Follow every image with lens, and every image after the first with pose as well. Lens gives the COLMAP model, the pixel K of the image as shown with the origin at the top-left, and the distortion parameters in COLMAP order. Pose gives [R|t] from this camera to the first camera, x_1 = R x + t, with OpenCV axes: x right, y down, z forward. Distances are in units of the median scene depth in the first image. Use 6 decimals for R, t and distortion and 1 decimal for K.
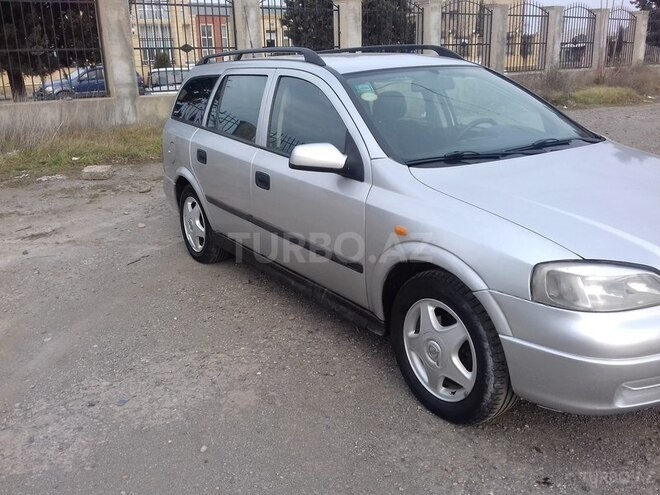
lens RADIAL K [[596.3, 0, 330.0], [0, 596.3, 247.5], [0, 0, 1]] dist [0.096796, -0.182131]
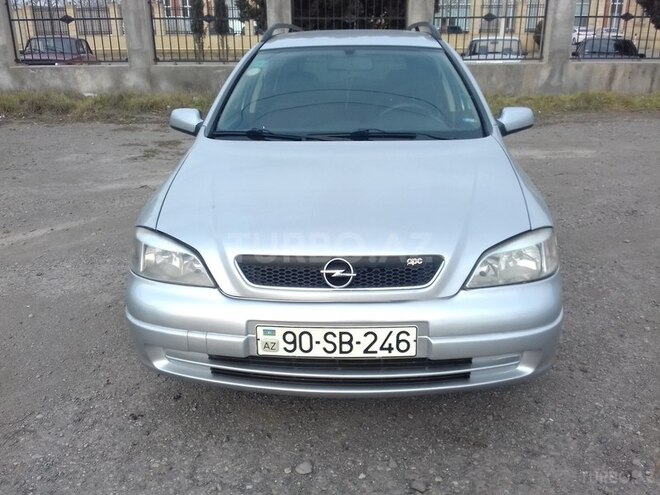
lens RADIAL K [[596.3, 0, 330.0], [0, 596.3, 247.5], [0, 0, 1]] dist [0.096796, -0.182131]
pose [[0.802268, 0.219674, -0.555076, 0.205425], [-0.191818, 0.975384, 0.108772, -0.020204], [0.565307, 0.019209, 0.824657, 0.044300]]
